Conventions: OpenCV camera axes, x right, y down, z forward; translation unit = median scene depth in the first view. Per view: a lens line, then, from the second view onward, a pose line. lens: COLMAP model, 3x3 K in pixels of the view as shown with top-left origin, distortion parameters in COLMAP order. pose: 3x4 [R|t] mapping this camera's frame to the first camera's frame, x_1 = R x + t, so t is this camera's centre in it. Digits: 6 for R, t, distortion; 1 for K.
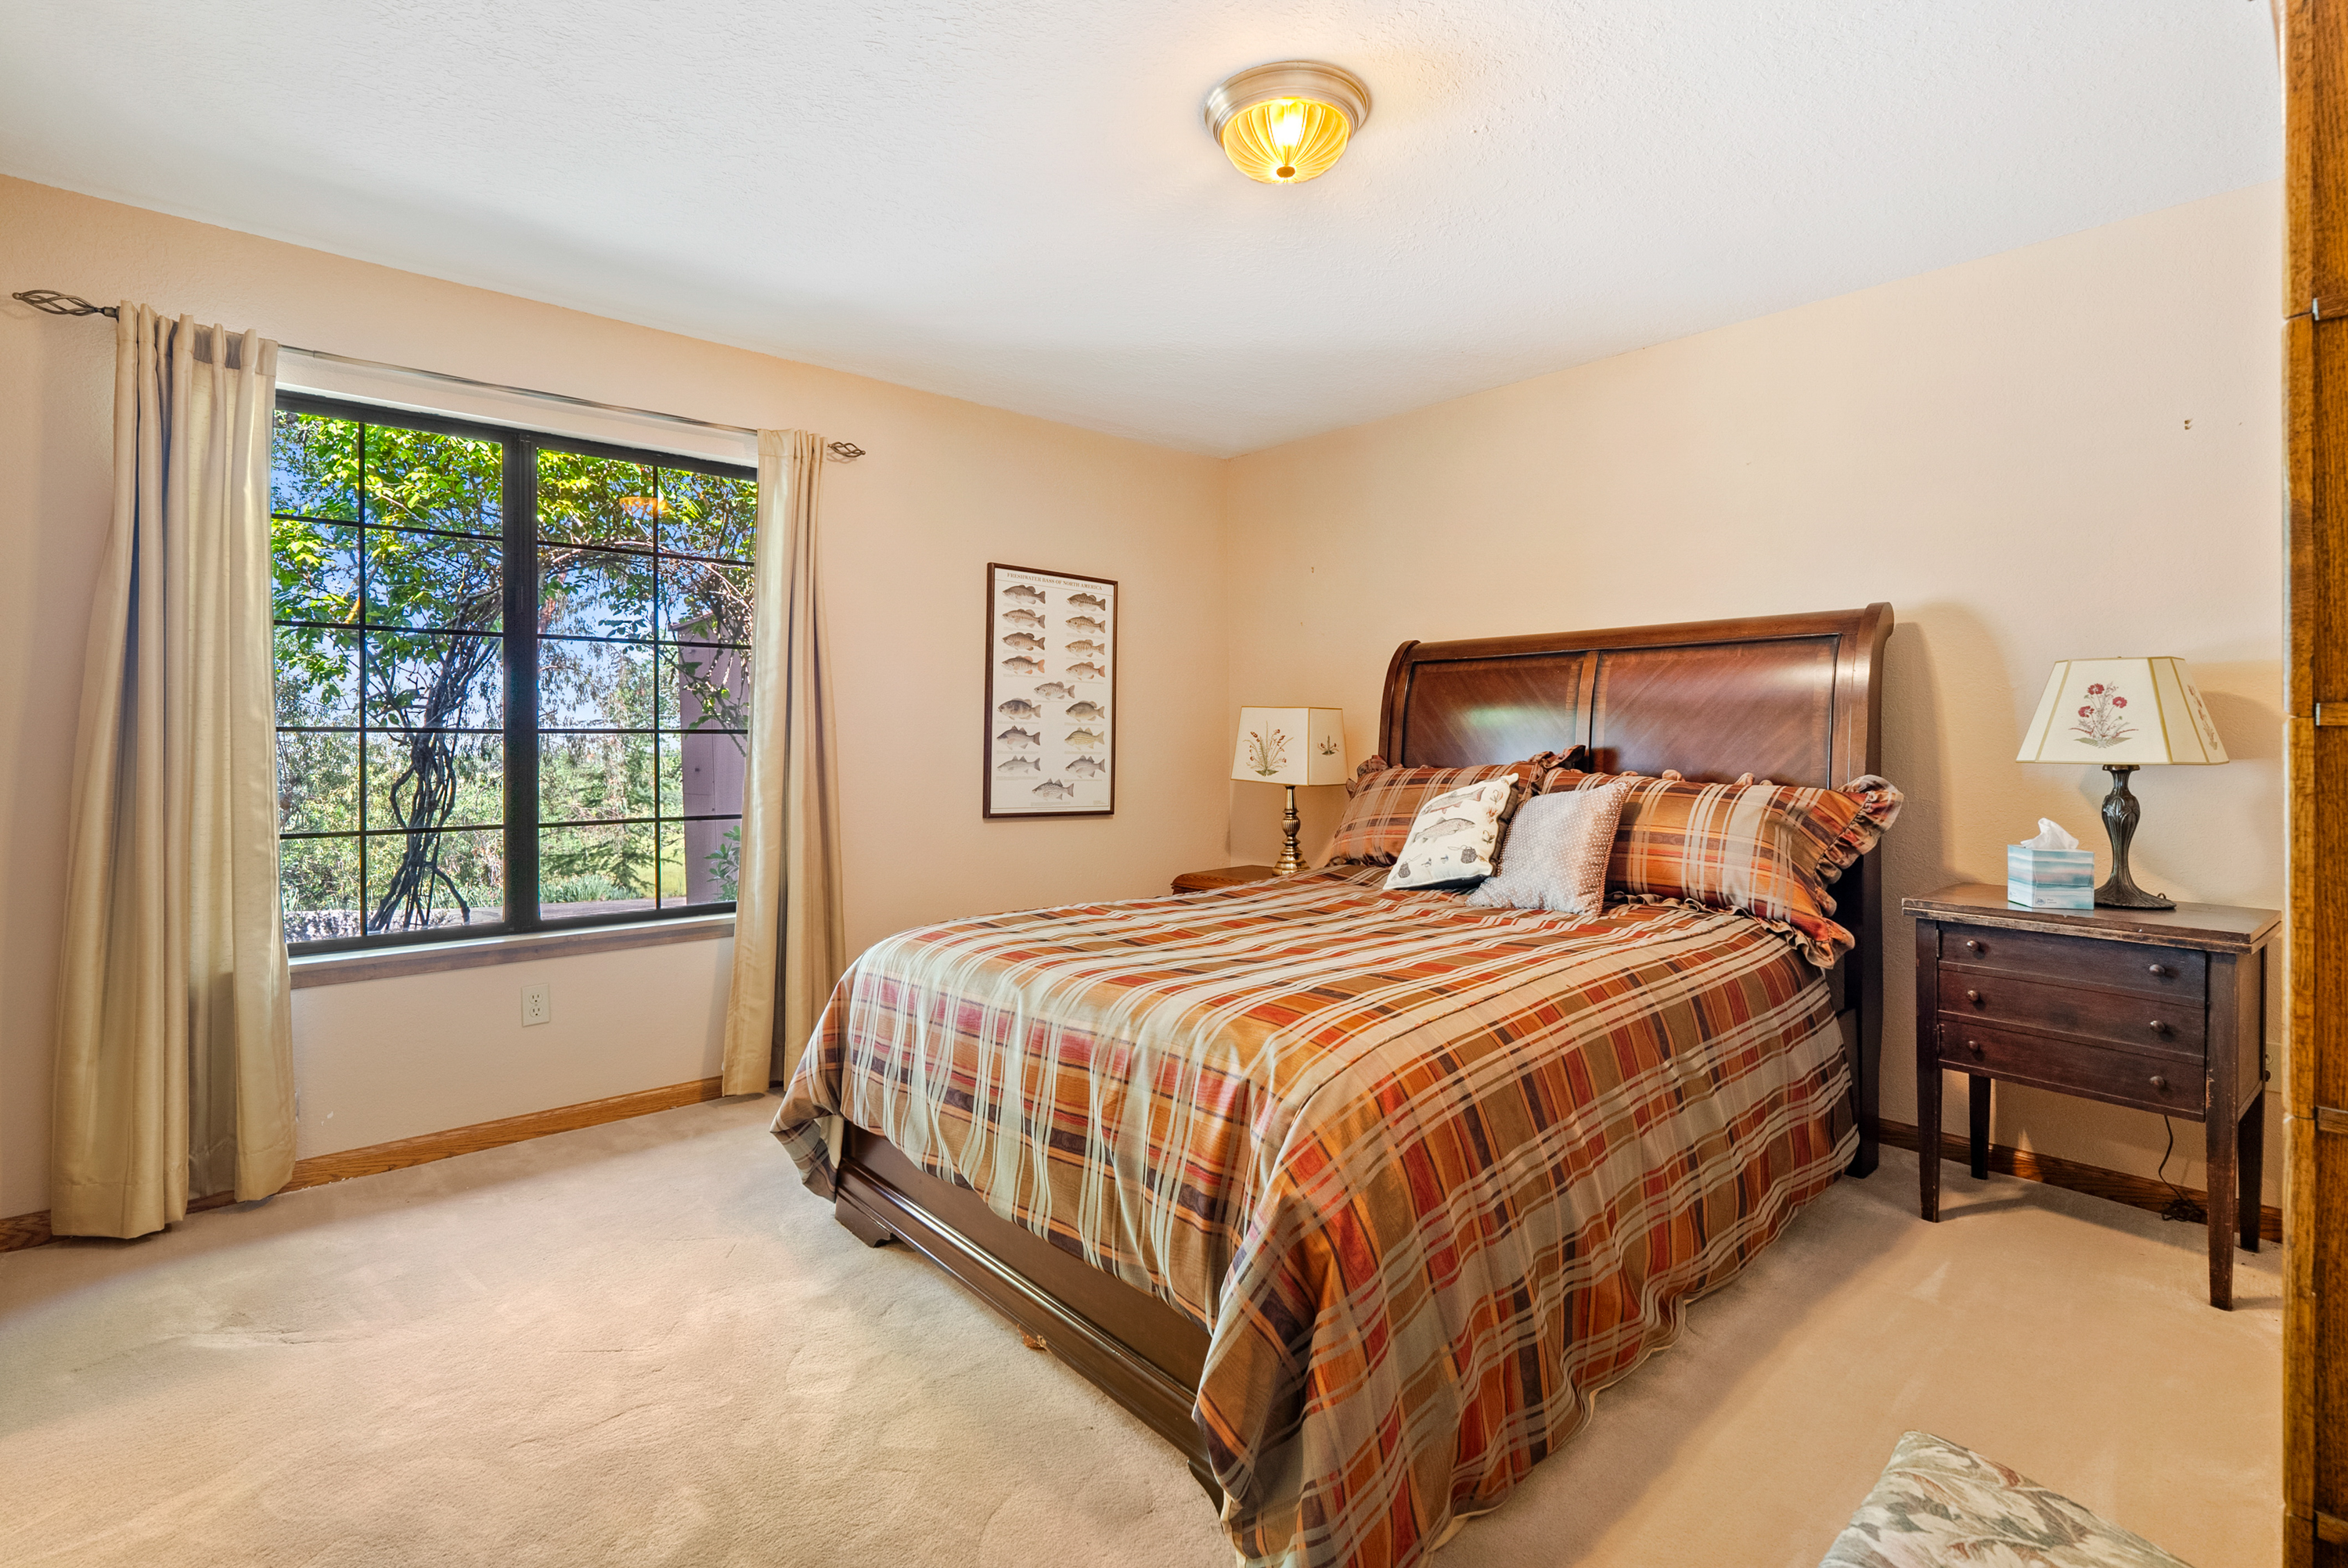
lens RADIAL K [[1068.7, 0, 1171.3], [0, 1068.7, 737.6], [0, 0, 1]] dist [0.000491, 0.000039]
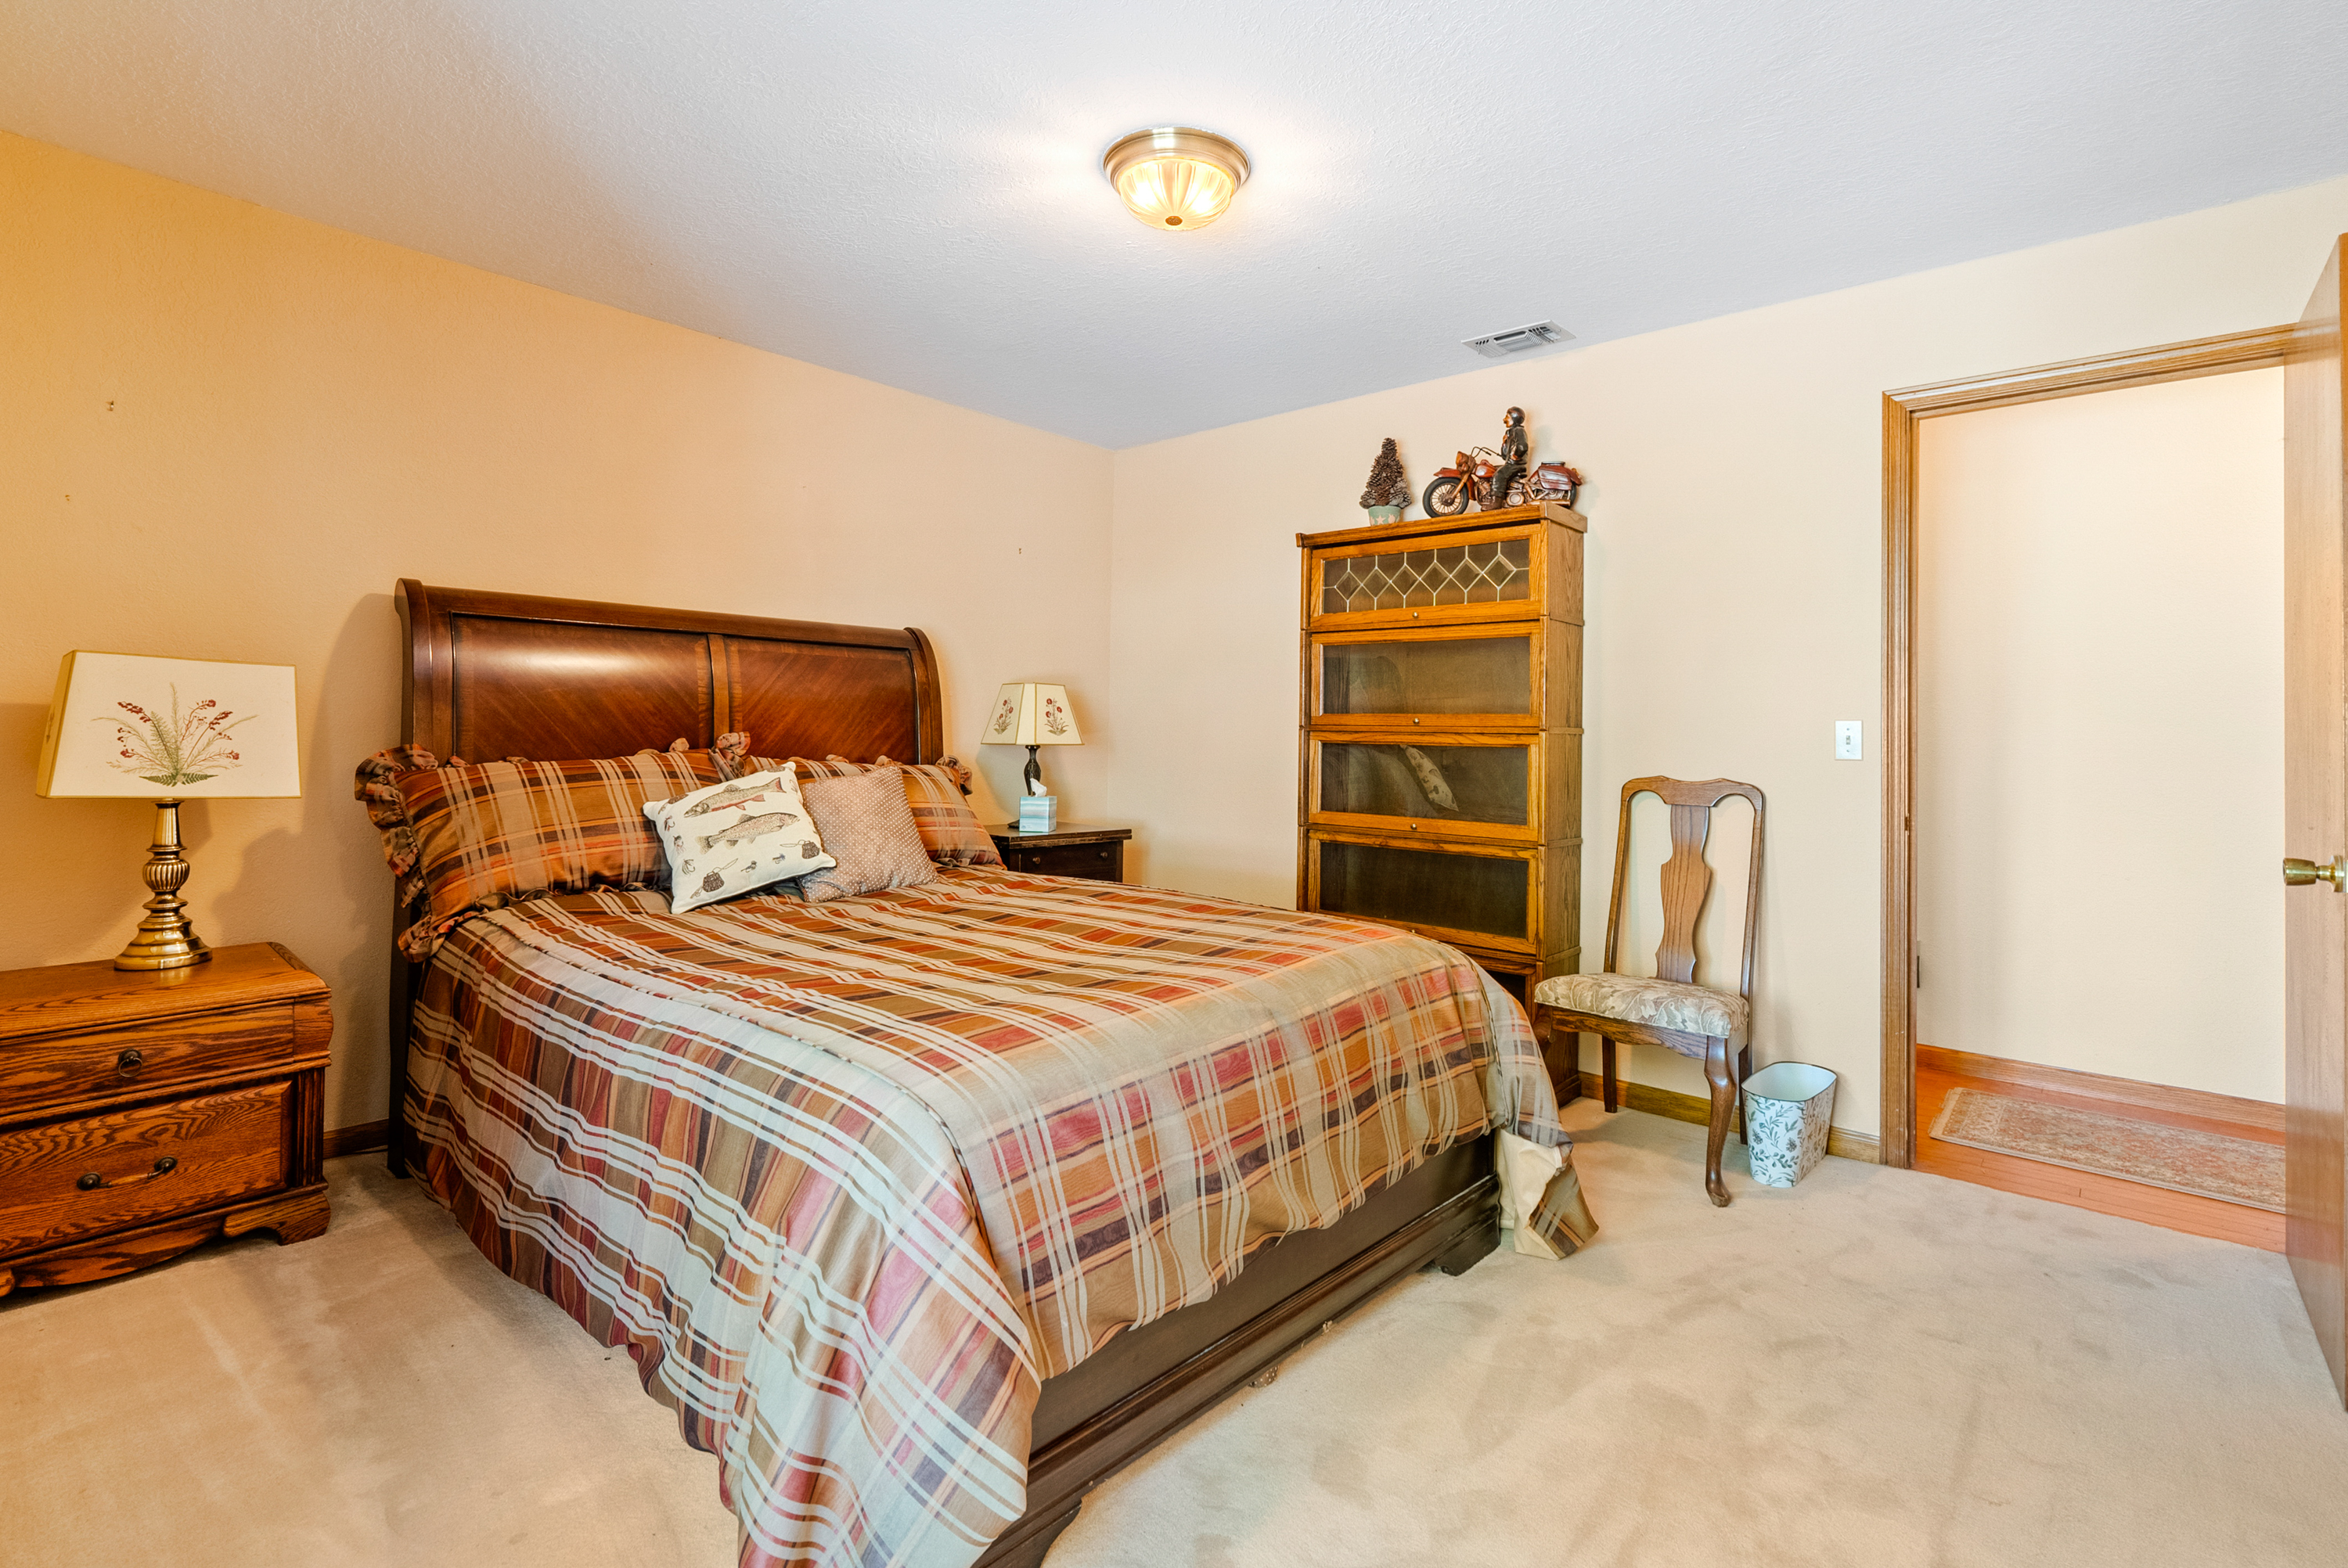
lens RADIAL K [[1068.7, 0, 1171.3], [0, 1068.7, 737.6], [0, 0, 1]] dist [0.000491, 0.000039]
pose [[-0.122067, -0.003131, 0.992517, -0.825372], [-0.015096, 0.999885, 0.001298, 0.007484], [-0.992407, -0.014825, -0.122100, 0.969829]]
